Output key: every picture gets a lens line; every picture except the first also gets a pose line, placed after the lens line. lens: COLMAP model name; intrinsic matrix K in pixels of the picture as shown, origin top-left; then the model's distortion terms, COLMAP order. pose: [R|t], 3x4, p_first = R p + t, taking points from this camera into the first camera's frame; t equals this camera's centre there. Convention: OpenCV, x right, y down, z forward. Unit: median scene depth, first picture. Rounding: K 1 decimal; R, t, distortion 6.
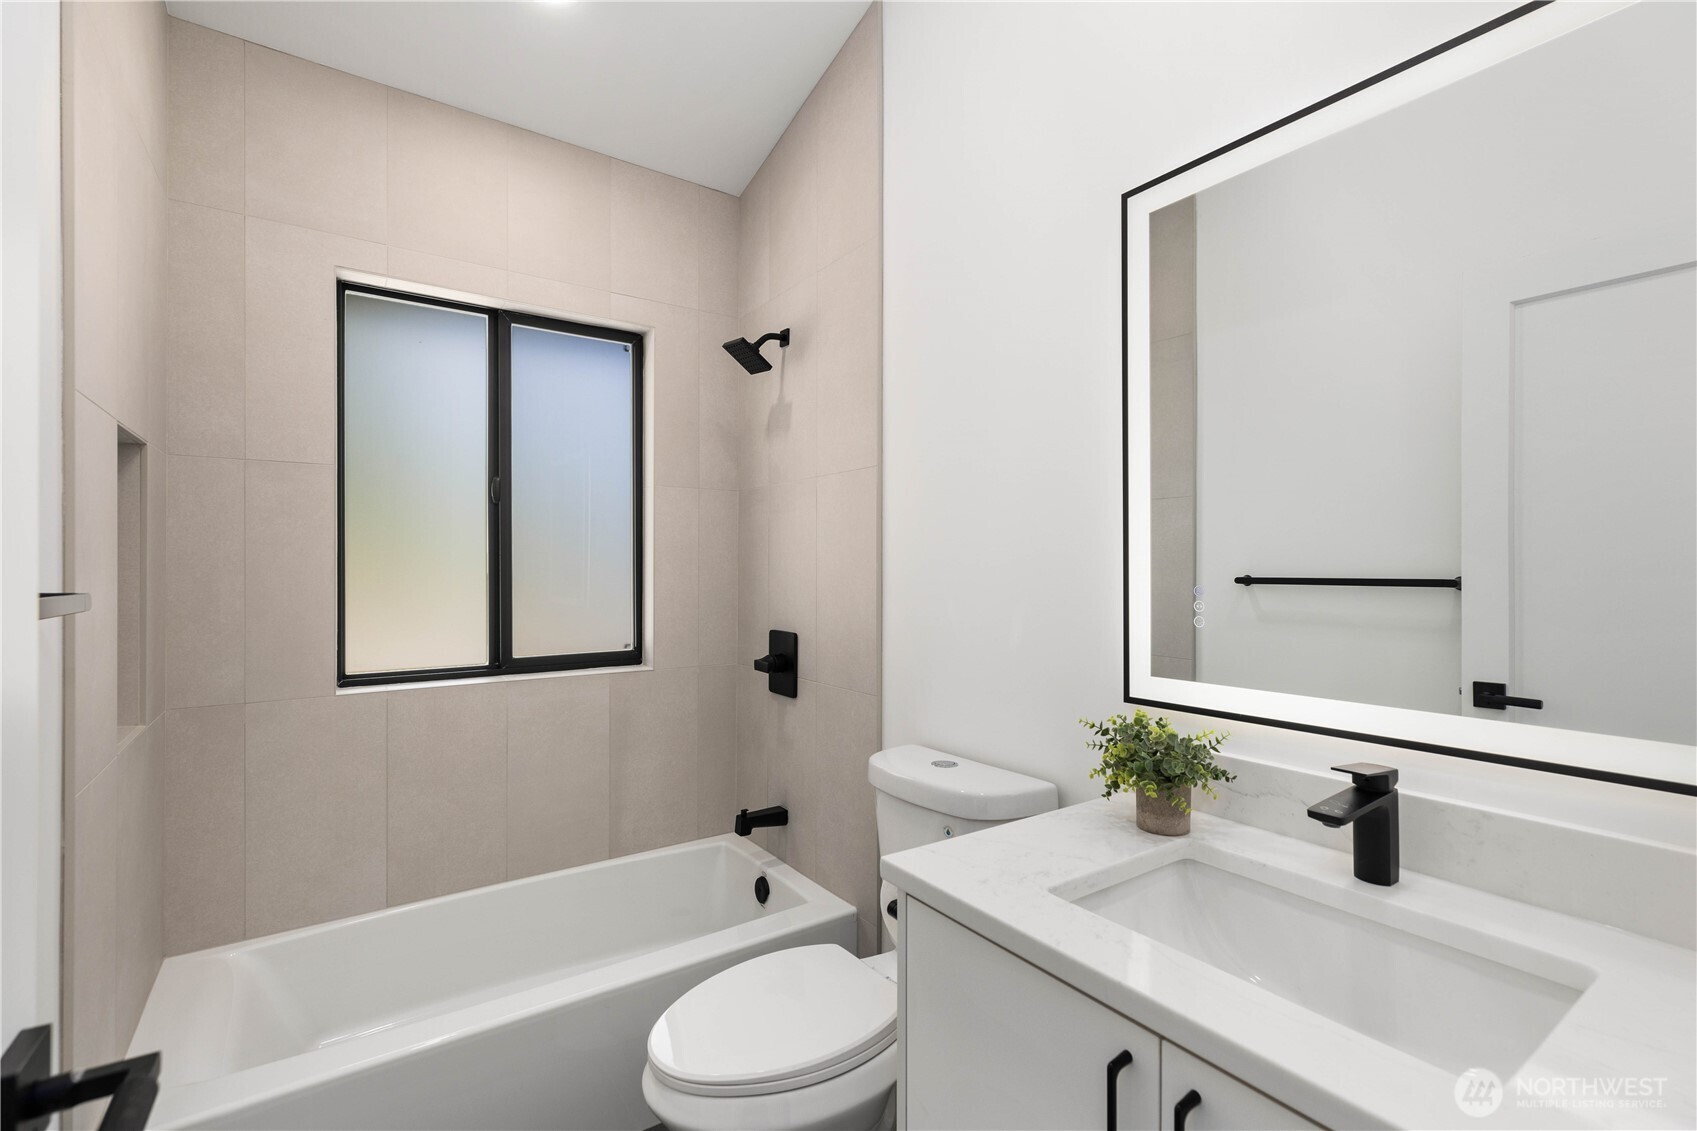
lens RADIAL K [[747.1, 0, 852.5], [0, 747.1, 568.5], [0, 0, 1]] dist [0.001587, -0.000243]
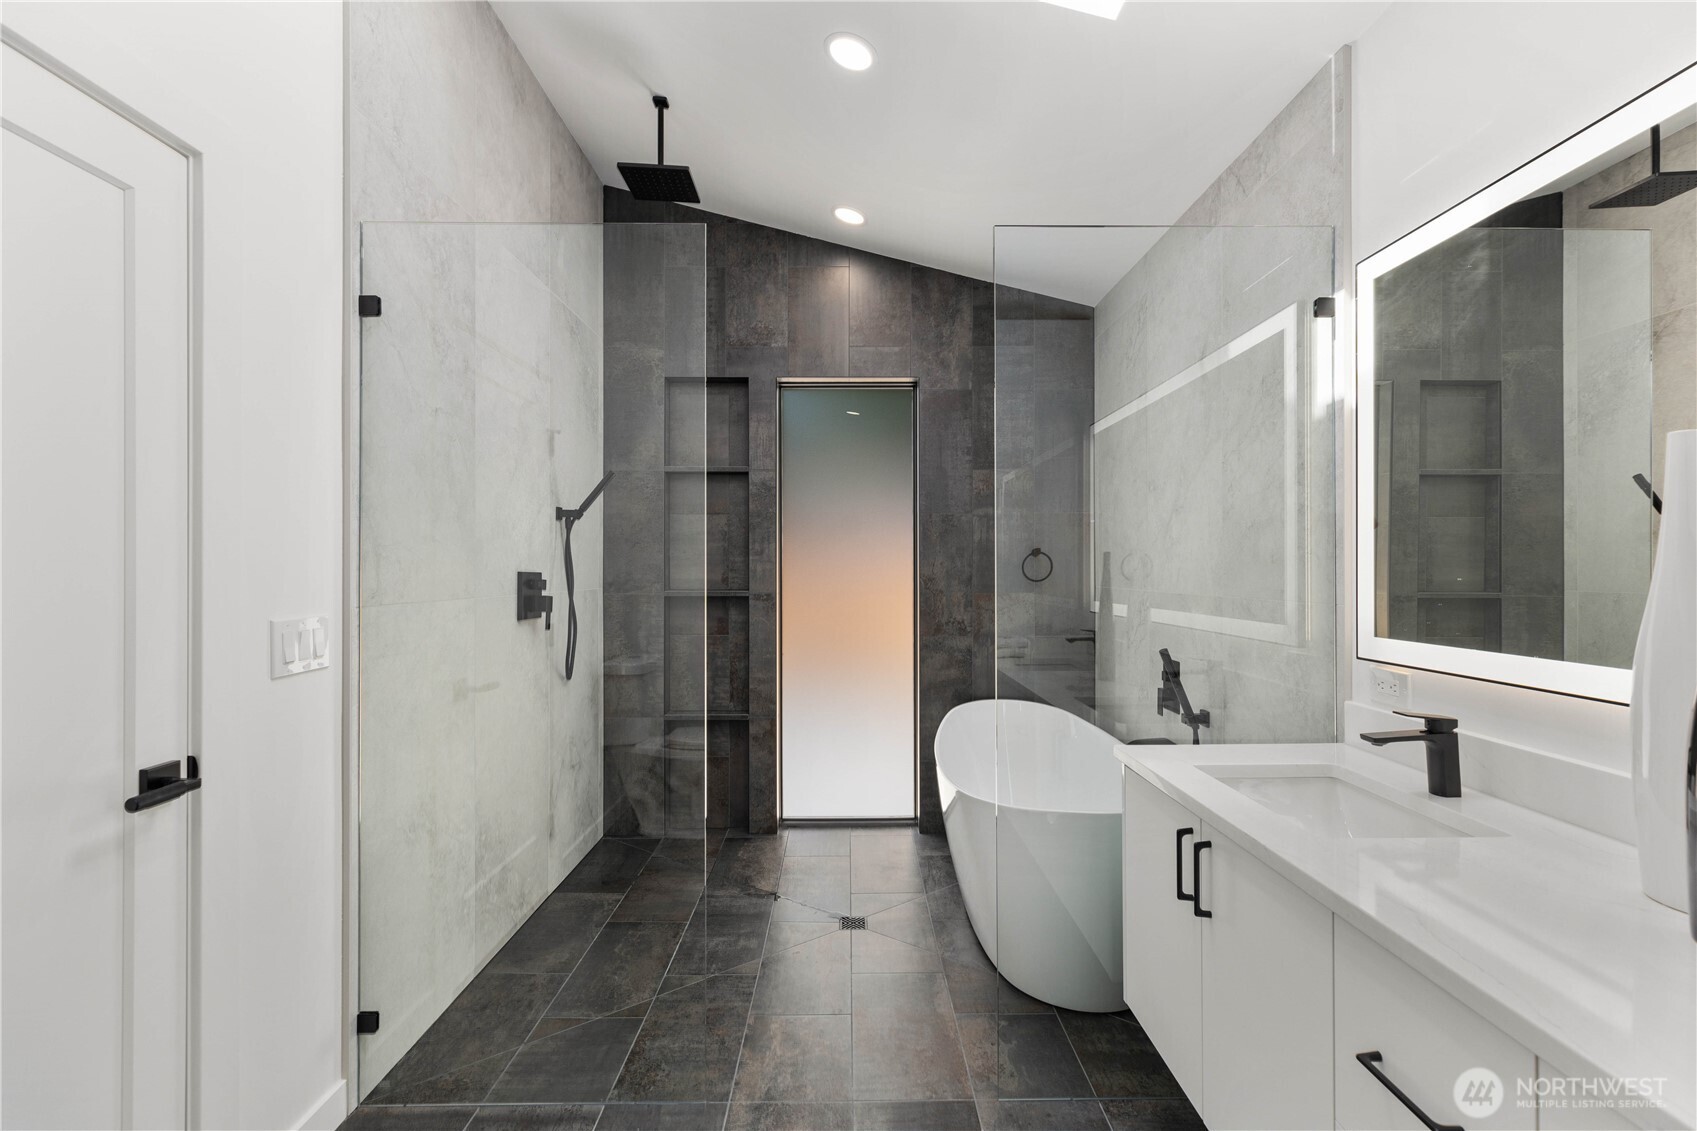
lens RADIAL K [[747.1, 0, 852.5], [0, 747.1, 568.5], [0, 0, 1]] dist [0.001587, -0.000243]
pose [[0.852569, -0.006759, -0.522571, 0.482370], [0.005556, 0.999977, -0.003870, -0.030640], [0.522585, 0.000396, 0.852587, -0.891077]]
